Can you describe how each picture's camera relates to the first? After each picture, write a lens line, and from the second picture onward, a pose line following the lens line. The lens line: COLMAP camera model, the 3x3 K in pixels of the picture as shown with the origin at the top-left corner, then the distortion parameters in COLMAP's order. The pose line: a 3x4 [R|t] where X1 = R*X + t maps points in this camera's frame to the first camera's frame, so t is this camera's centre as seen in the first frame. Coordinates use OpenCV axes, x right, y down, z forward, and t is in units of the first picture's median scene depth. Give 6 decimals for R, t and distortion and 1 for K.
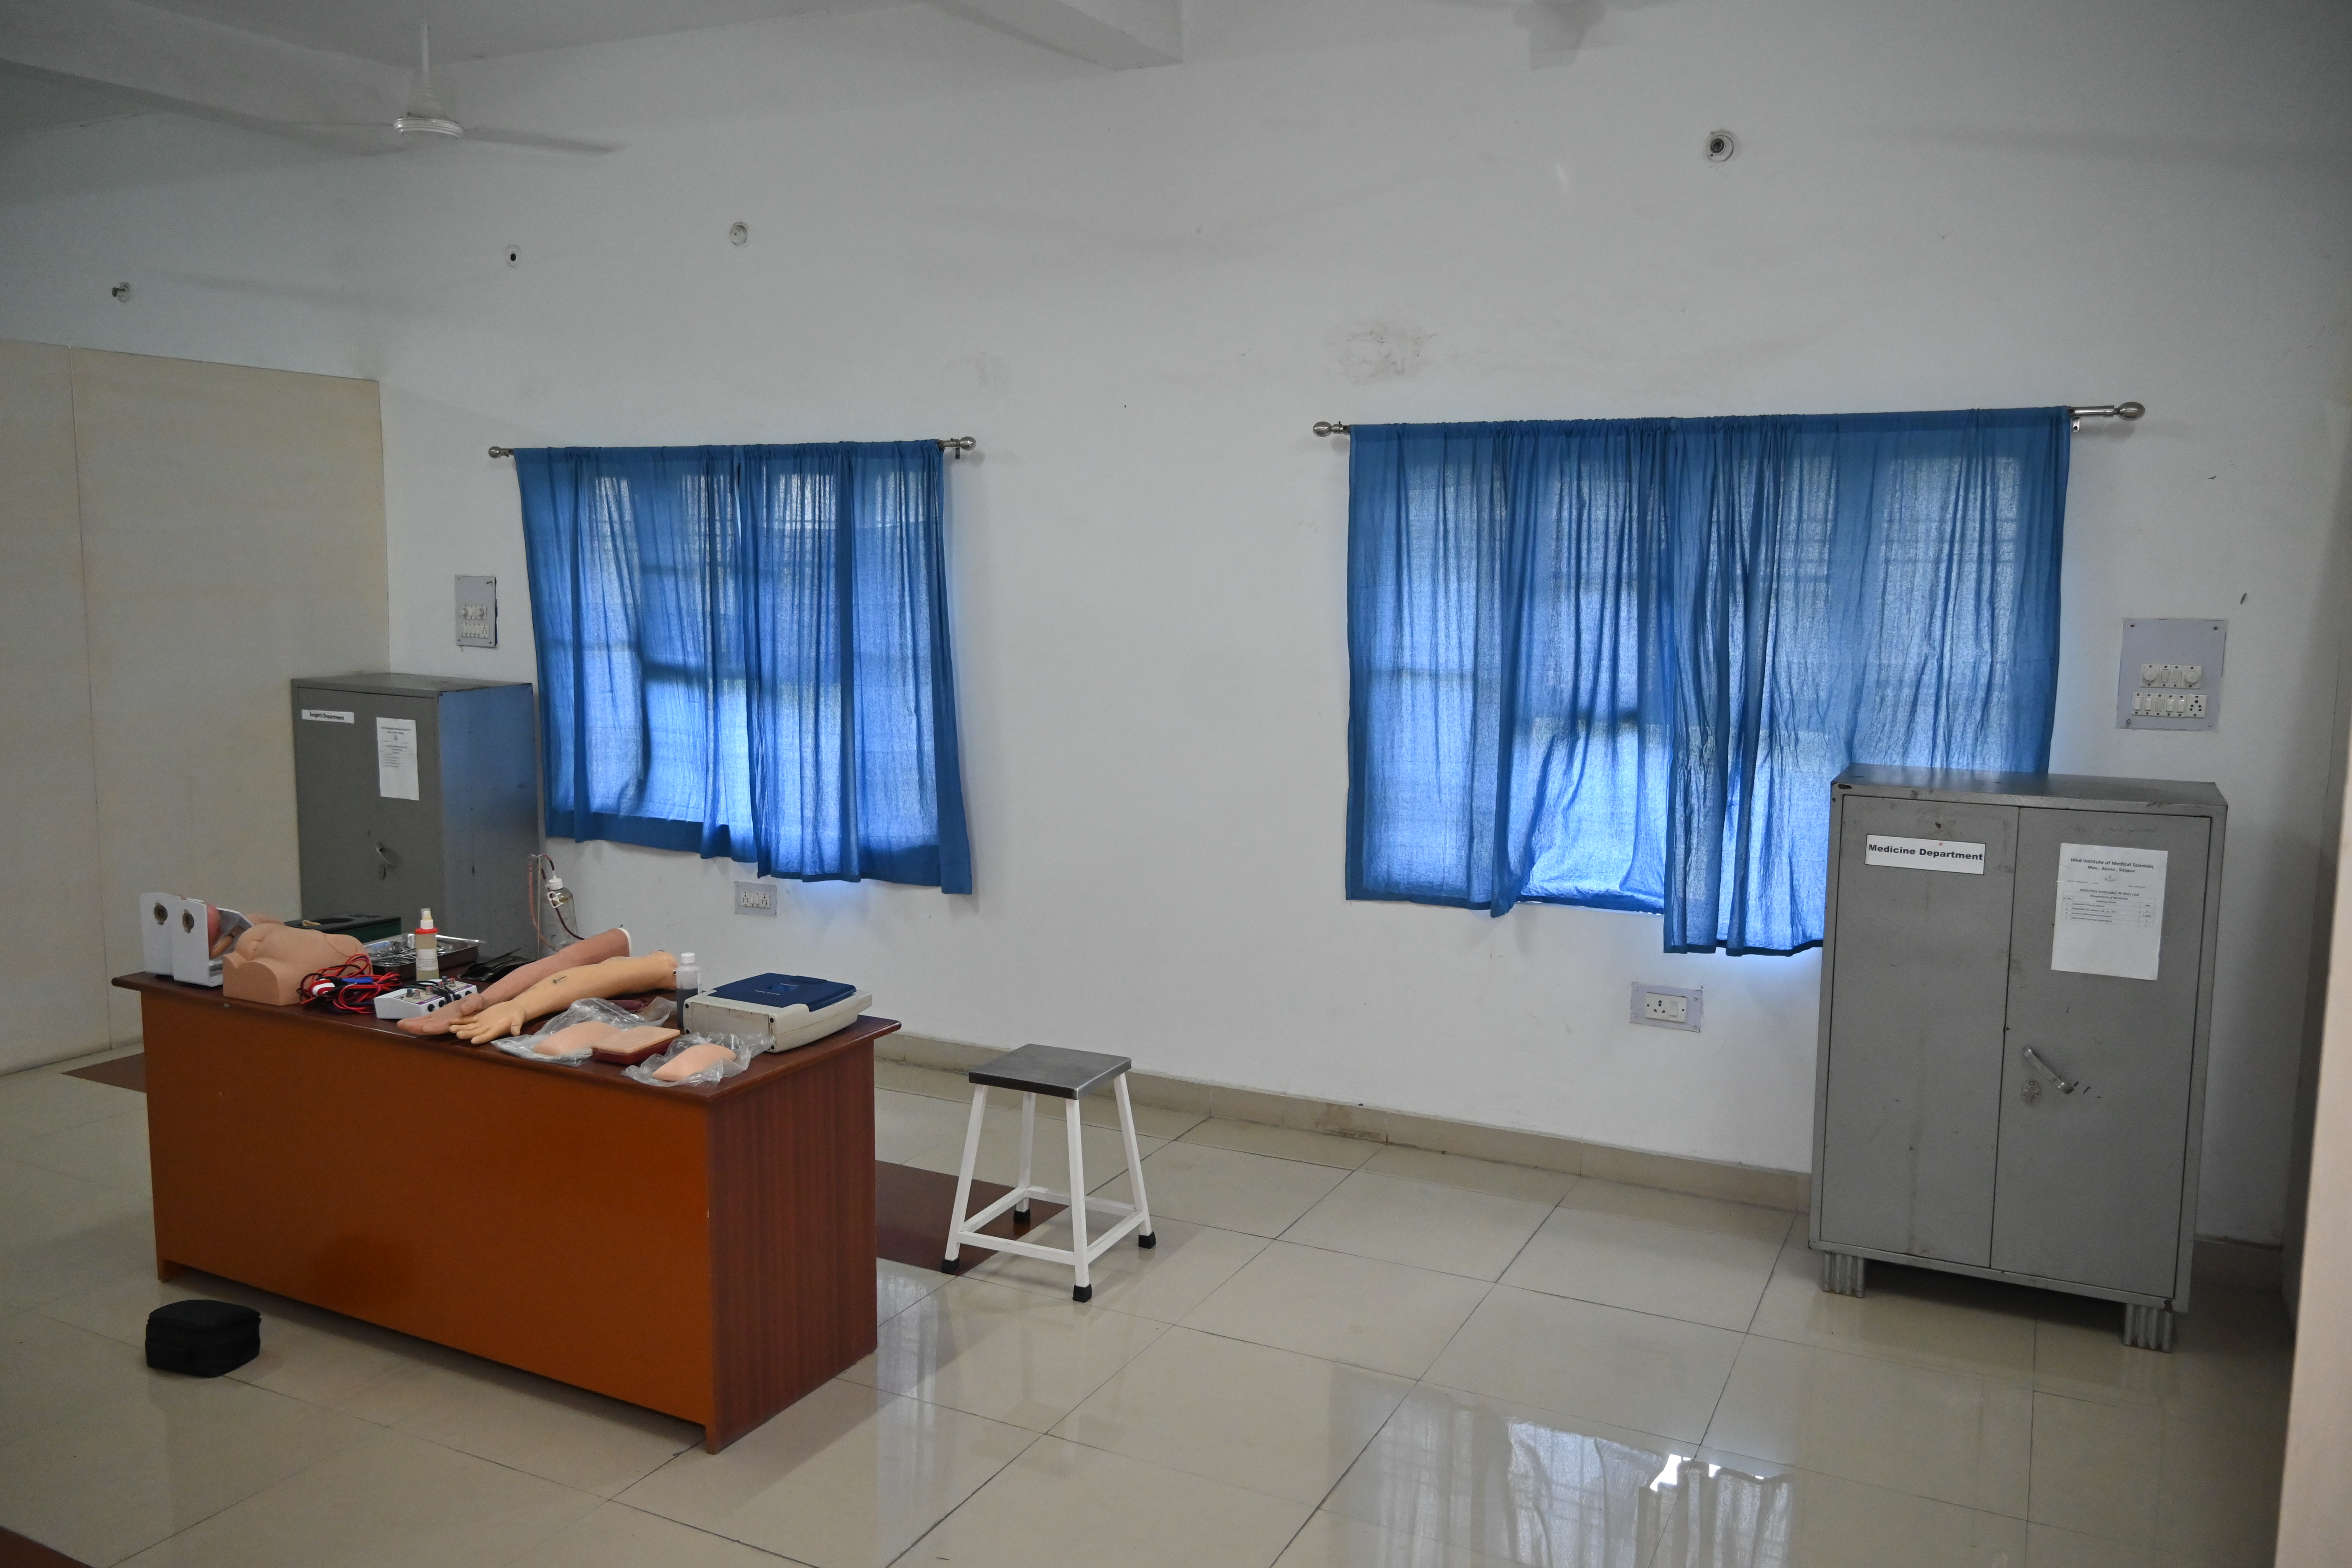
lens RADIAL K [[1784.0, 0, 1165.6], [0, 1784.0, 779.5], [0, 0, 1]] dist [0.024027, -0.014608]
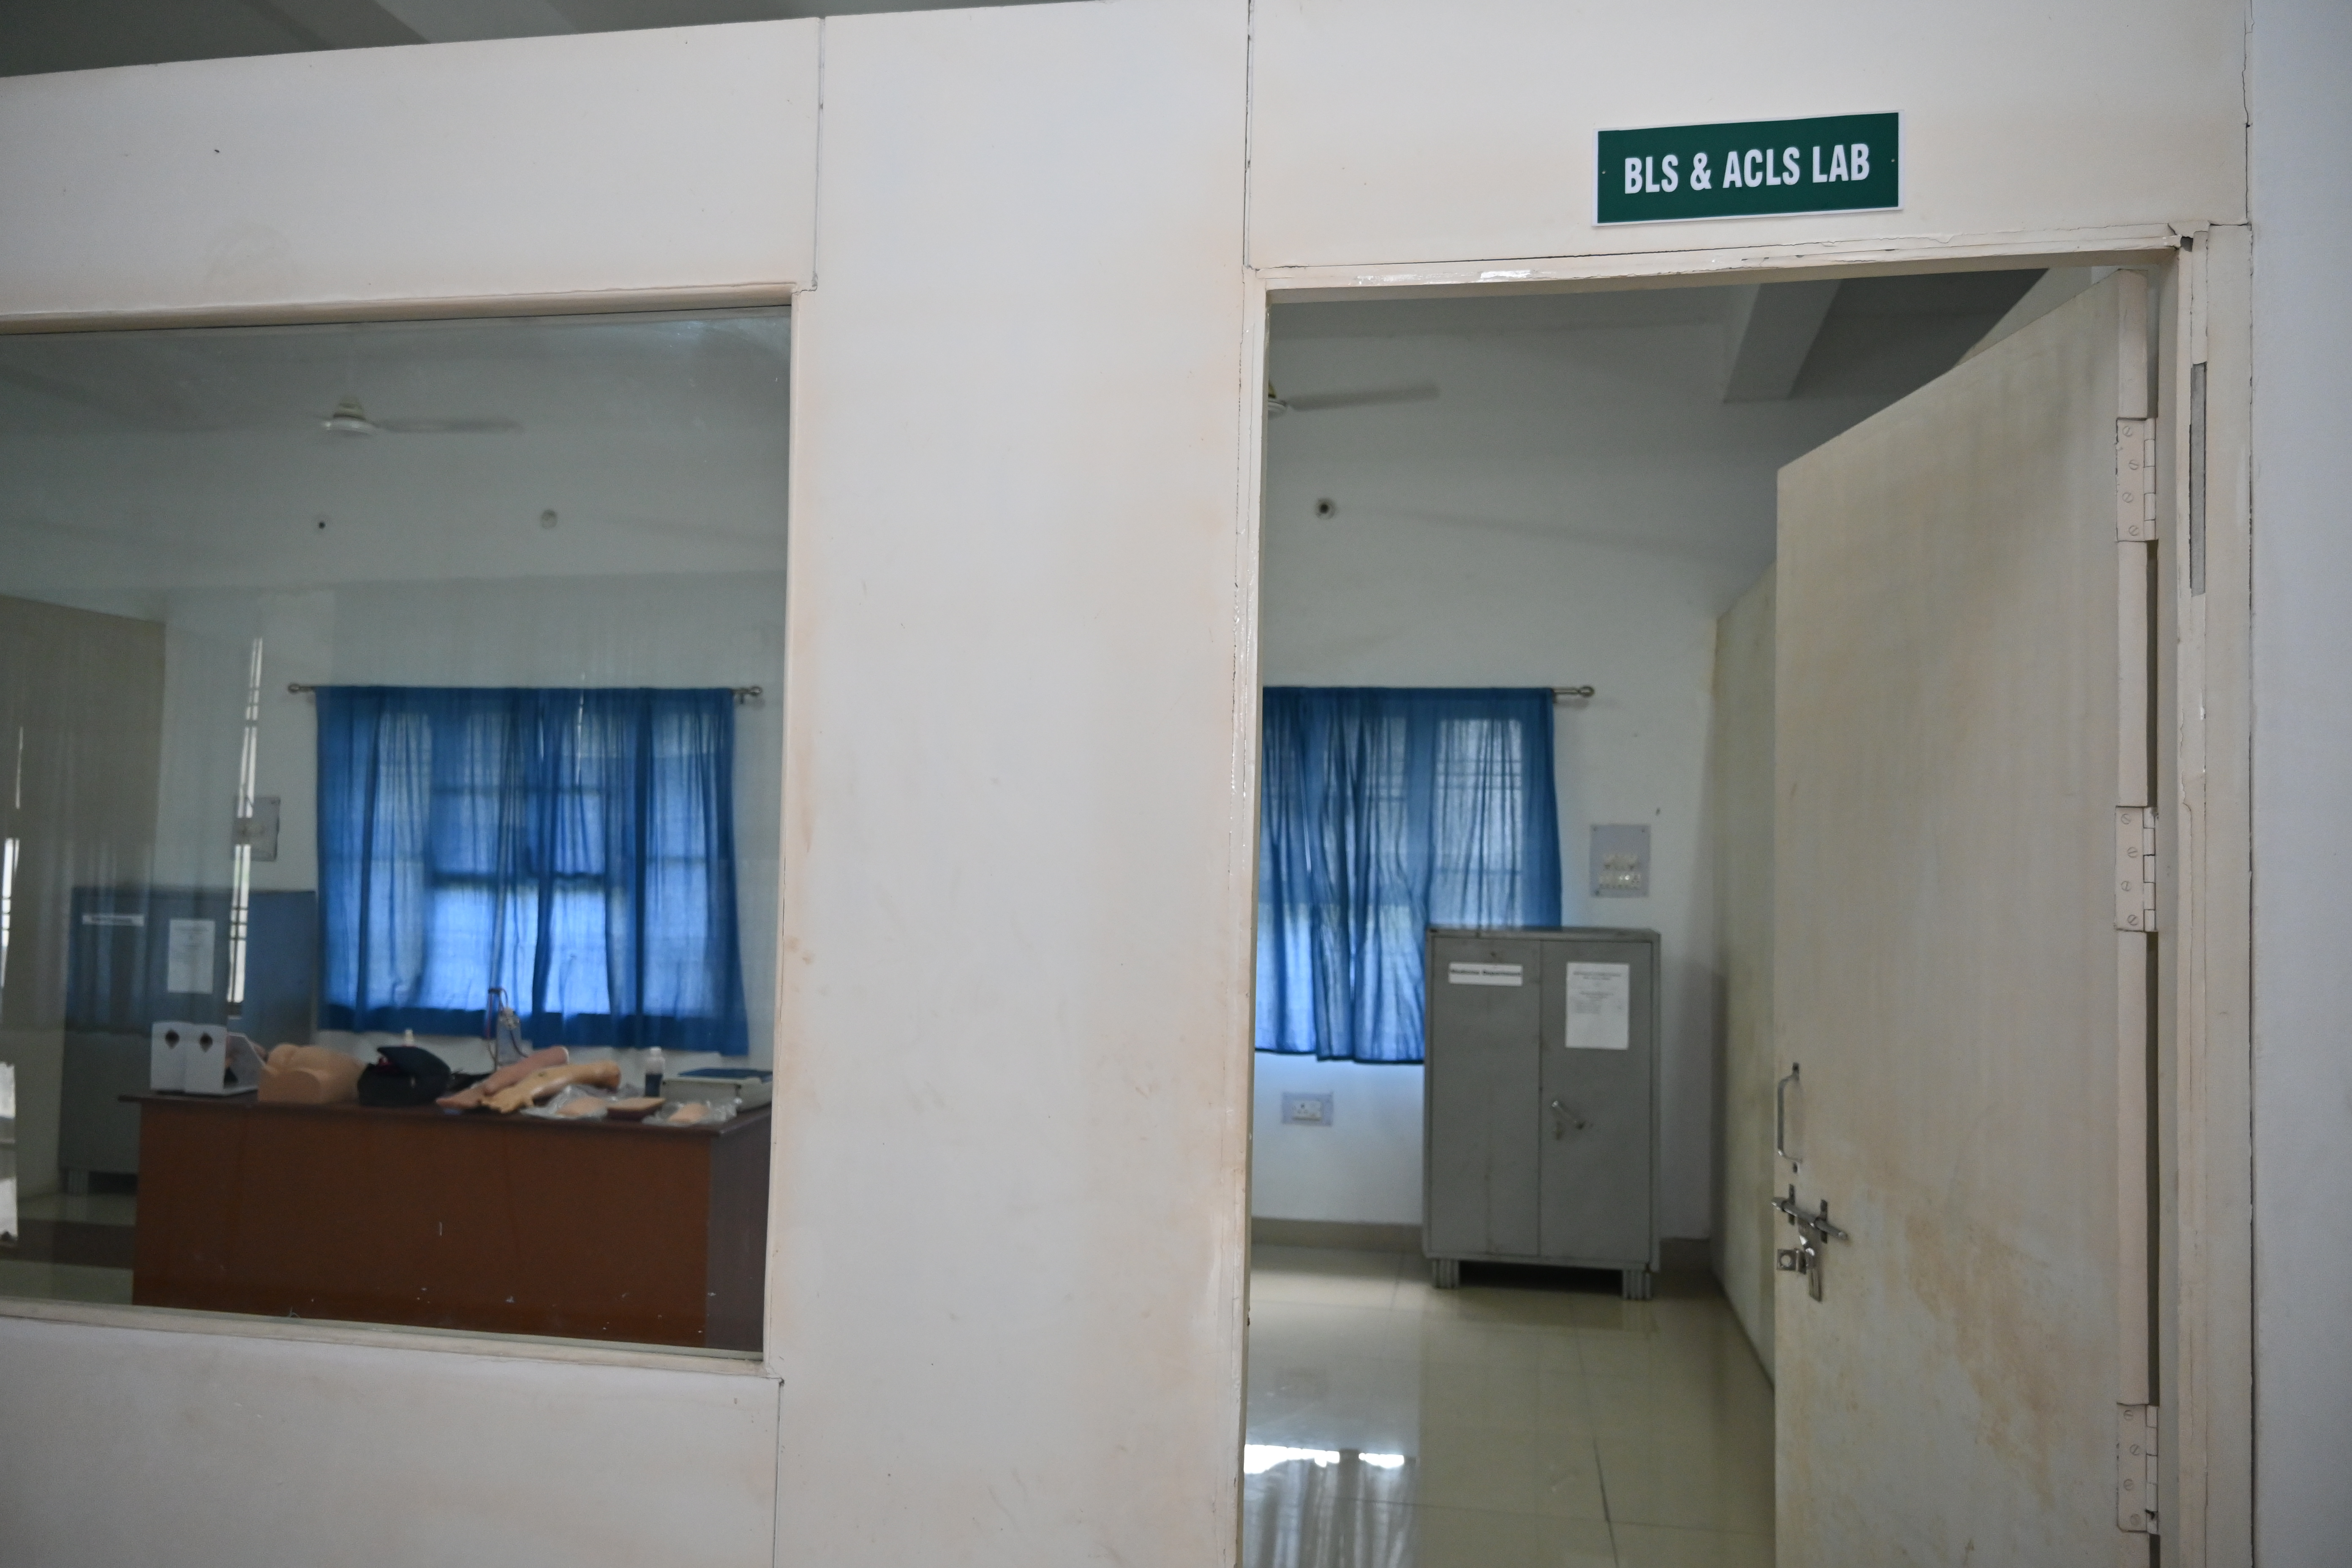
lens RADIAL K [[1784.0, 0, 1165.6], [0, 1784.0, 779.5], [0, 0, 1]] dist [0.024027, -0.014608]
pose [[0.961537, 0.020427, 0.273915, -0.219333], [0.023100, 0.987684, -0.154746, 0.093403], [-0.273702, 0.155122, 0.949223, -0.331853]]
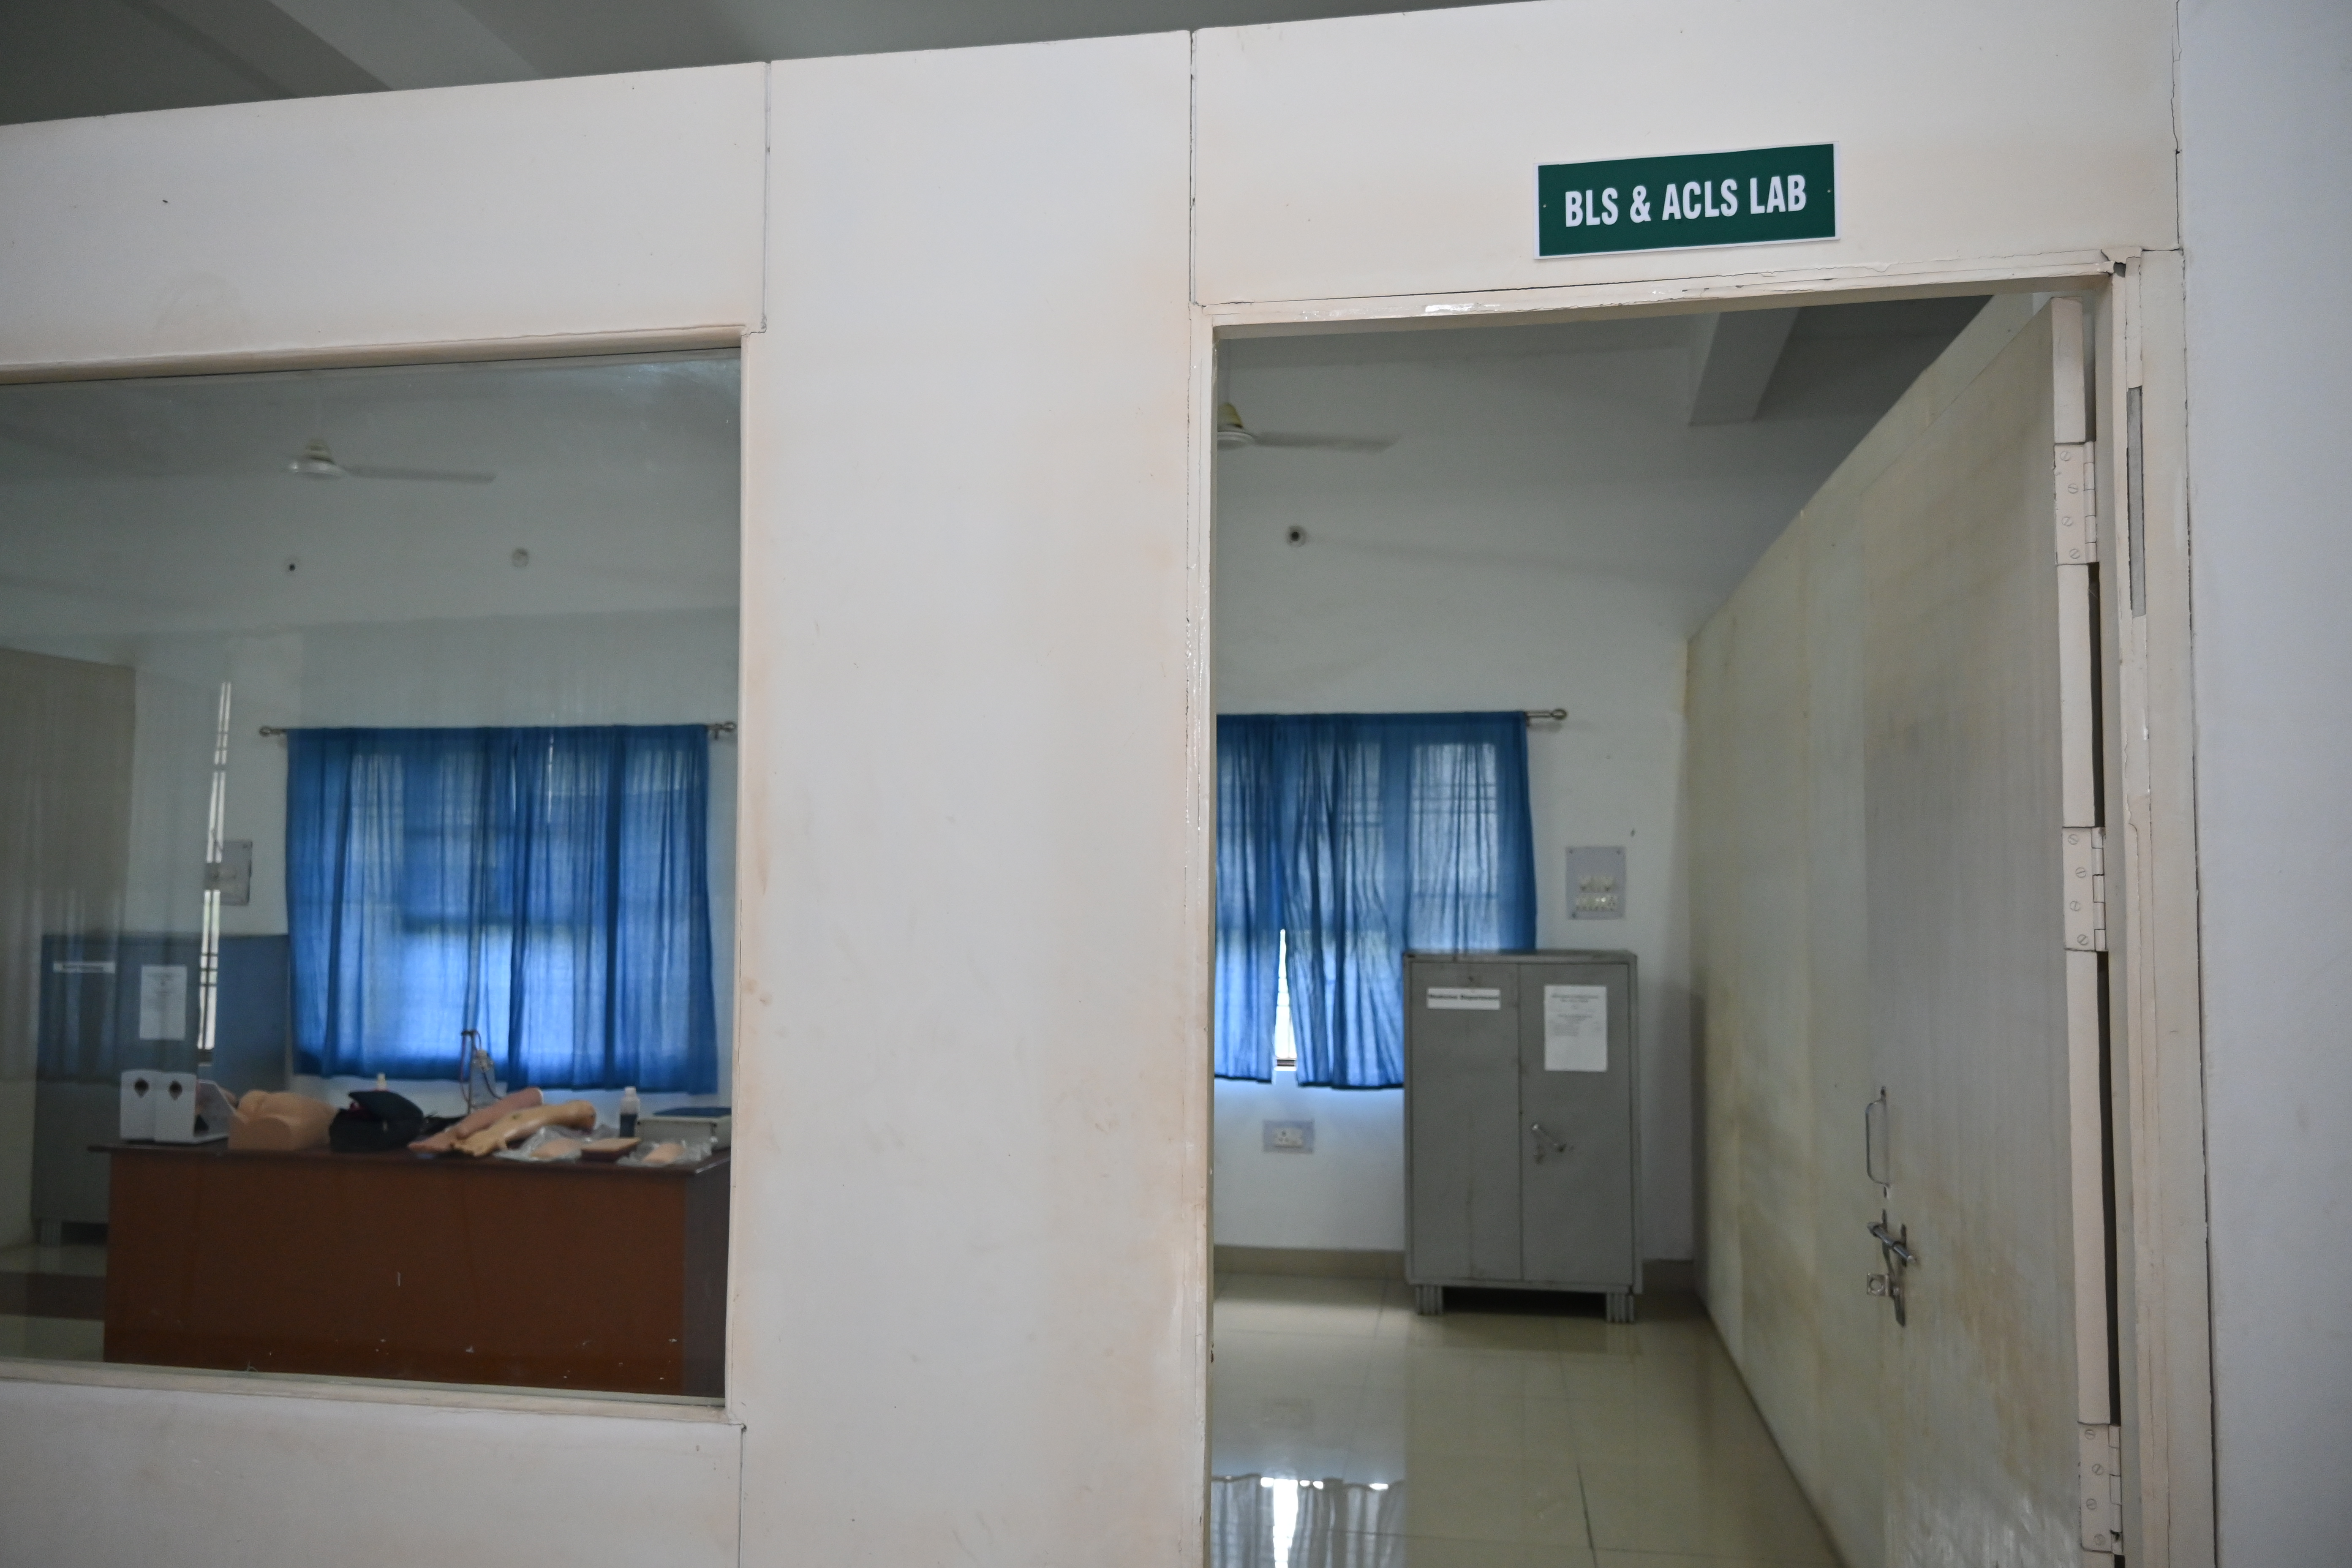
lens RADIAL K [[1784.0, 0, 1165.6], [0, 1784.0, 779.5], [0, 0, 1]] dist [0.024027, -0.014608]
pose [[0.959076, 0.009274, 0.282996, -0.213722], [0.040470, 0.984712, -0.169424, 0.091977], [-0.280241, 0.173943, 0.944039, -0.333964]]
